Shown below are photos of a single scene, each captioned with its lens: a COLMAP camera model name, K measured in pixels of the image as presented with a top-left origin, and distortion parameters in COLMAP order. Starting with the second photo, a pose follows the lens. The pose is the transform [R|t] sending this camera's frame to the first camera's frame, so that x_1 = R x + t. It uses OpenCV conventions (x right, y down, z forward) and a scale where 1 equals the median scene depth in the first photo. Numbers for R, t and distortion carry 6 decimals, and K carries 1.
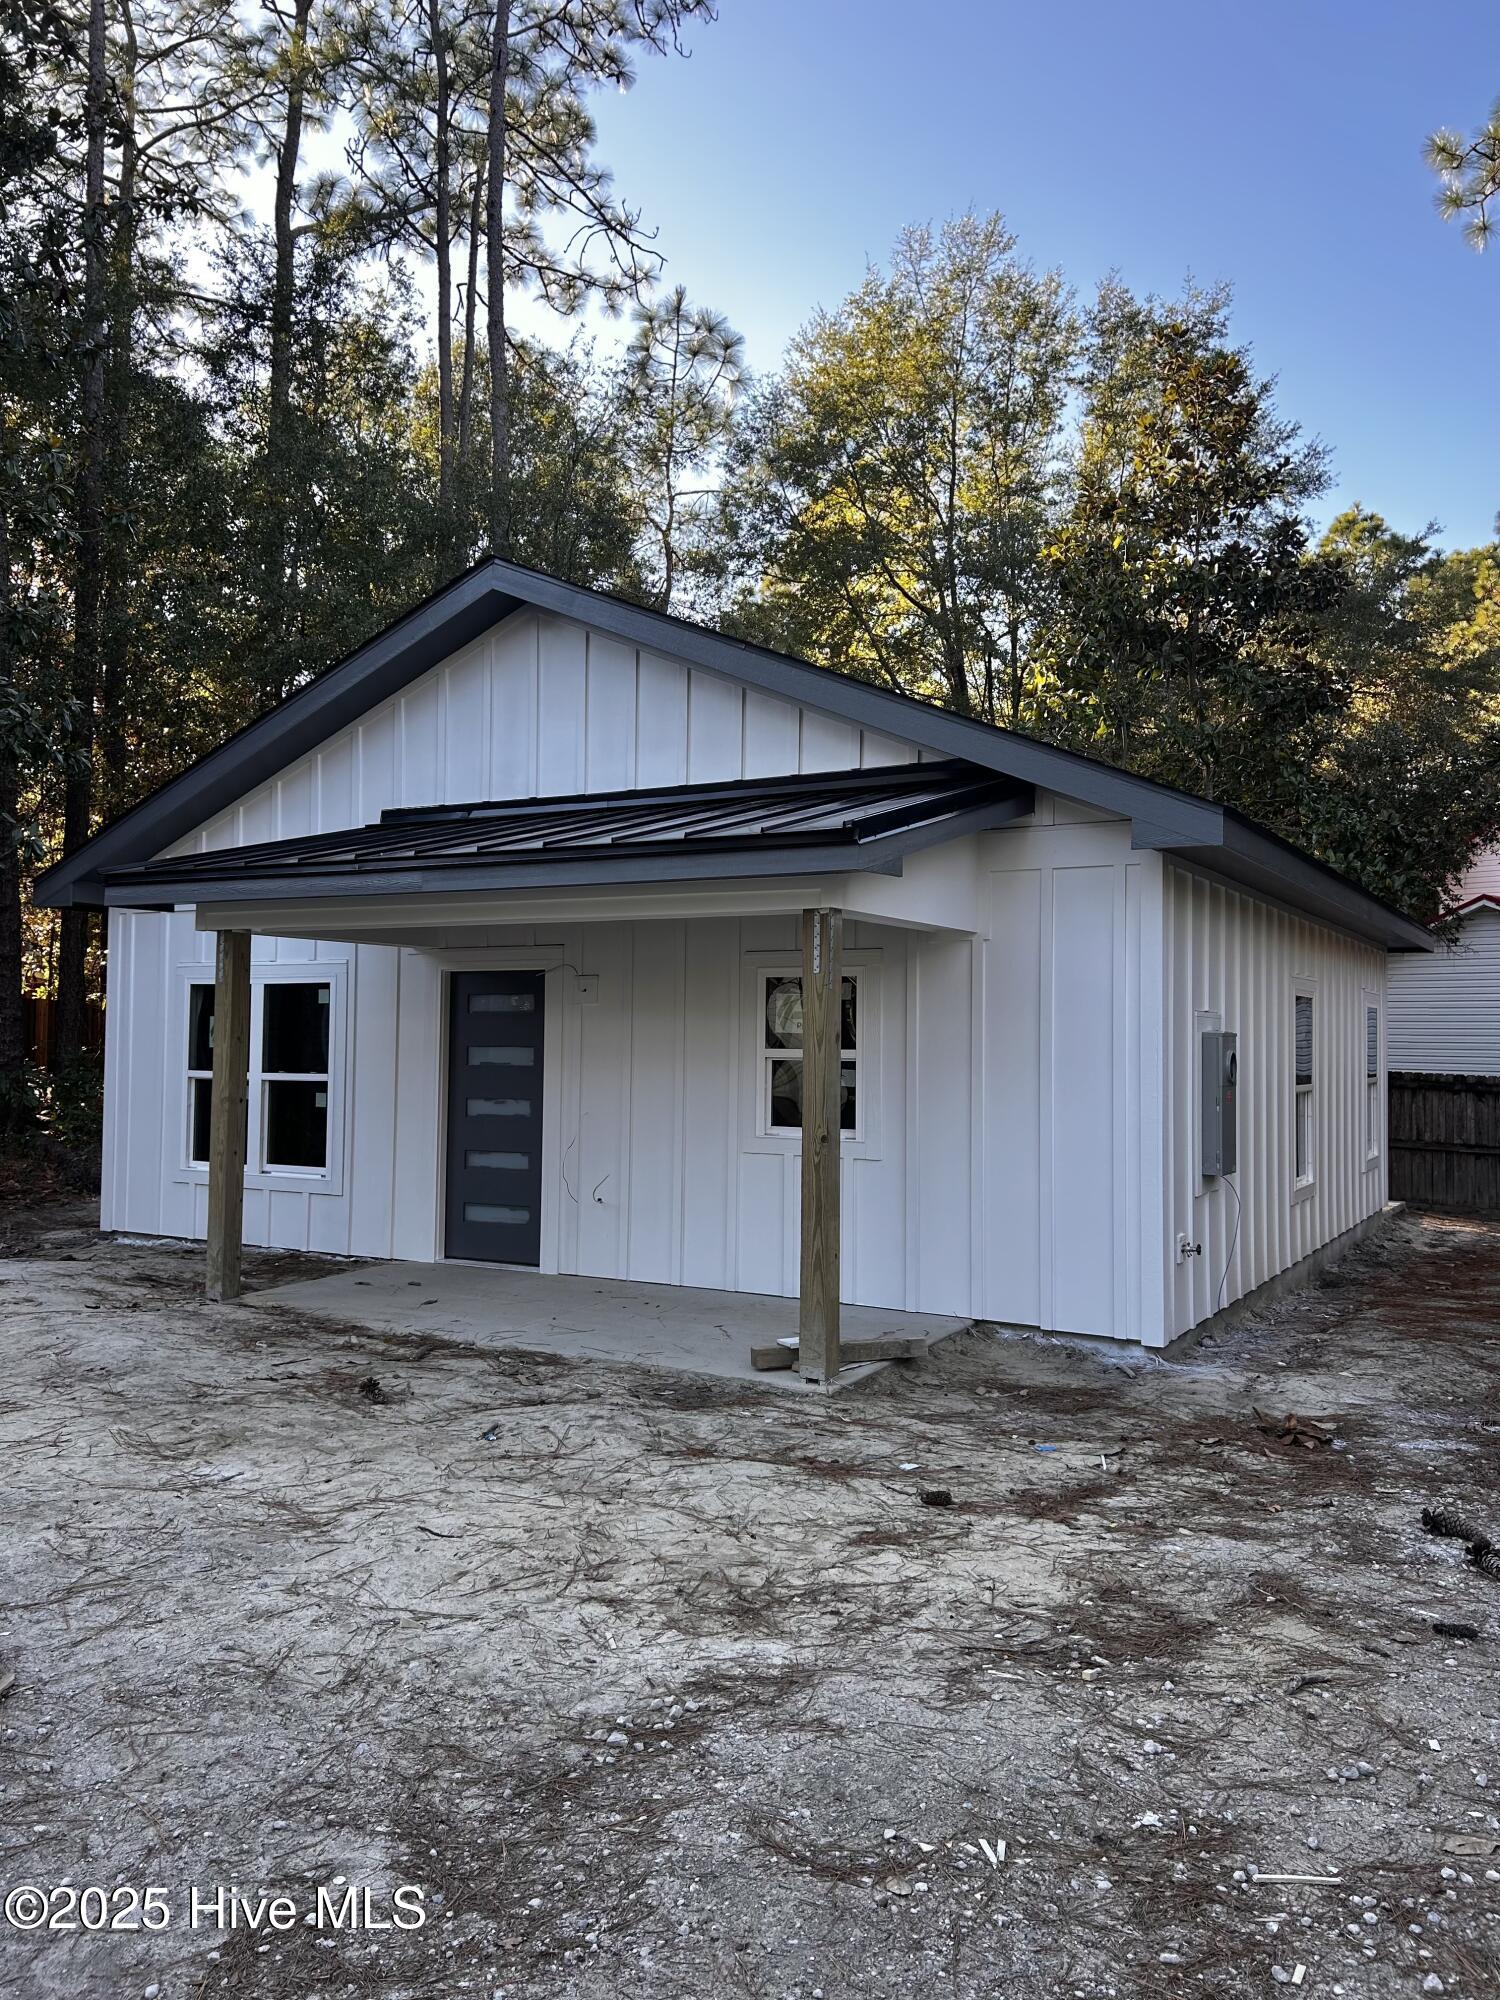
lens RADIAL K [[1484.6, 0, 750.0], [0, 1484.6, 1000.0], [0, 0, 1]] dist [0.044159, -0.004465]
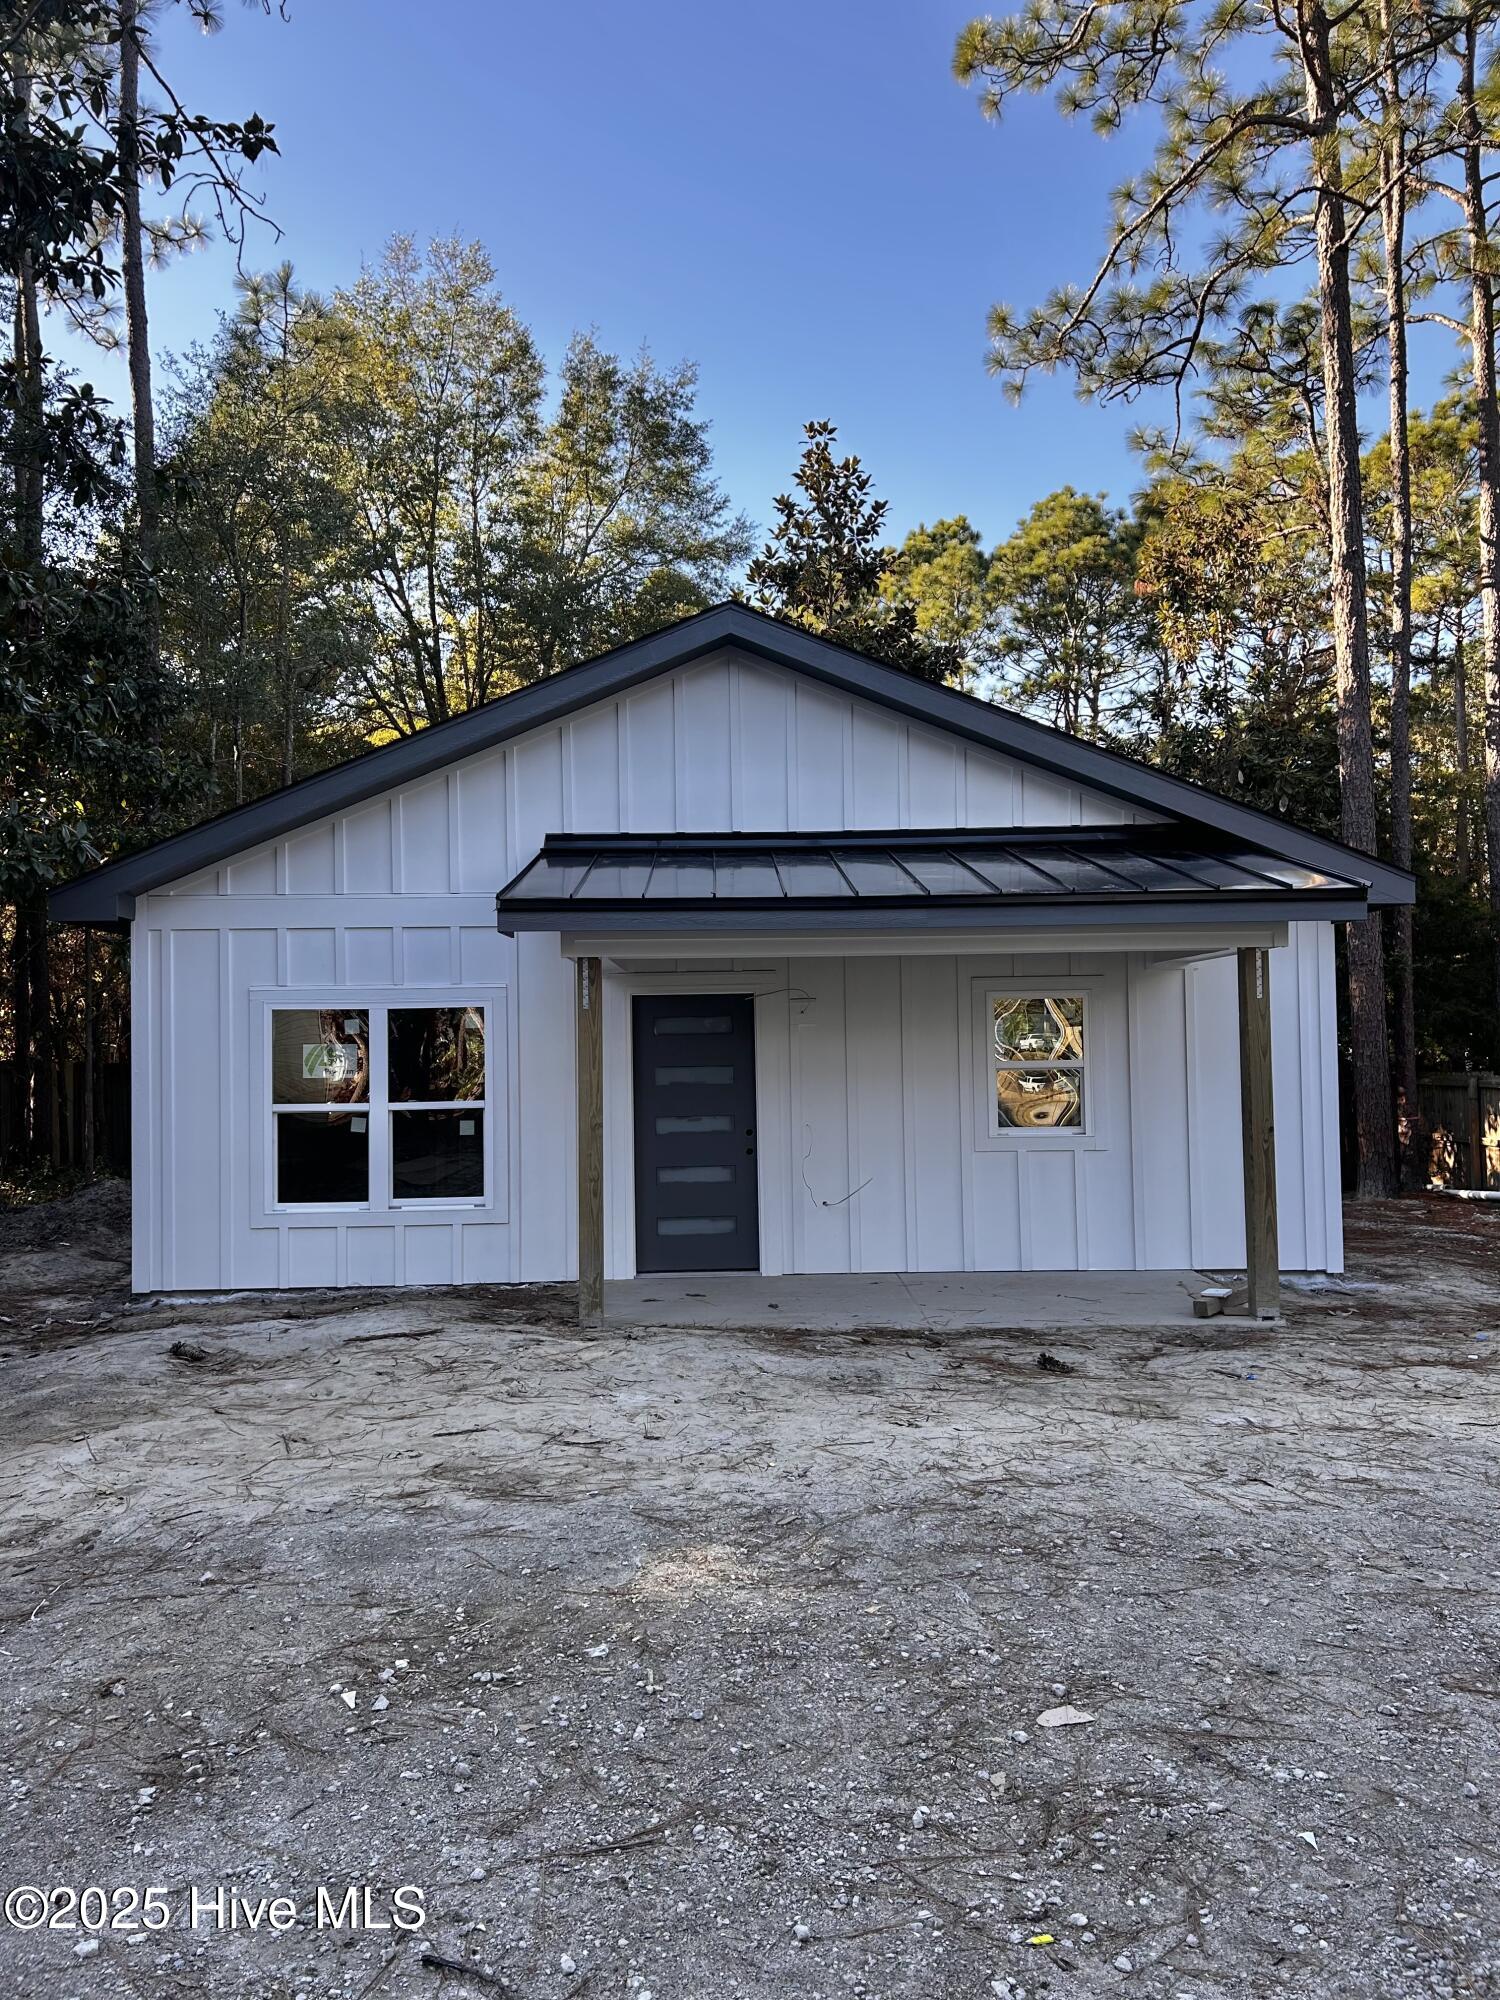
lens RADIAL K [[1468.3, 0, 749.1], [0, 1468.3, 1034.6], [0, 0, 1]] dist [0.044139, -0.006708]
pose [[0.872157, -0.020955, 0.488777, -0.632738], [0.012402, 0.999708, 0.020729, -0.012337], [-0.489069, -0.012017, 0.872162, 0.076496]]
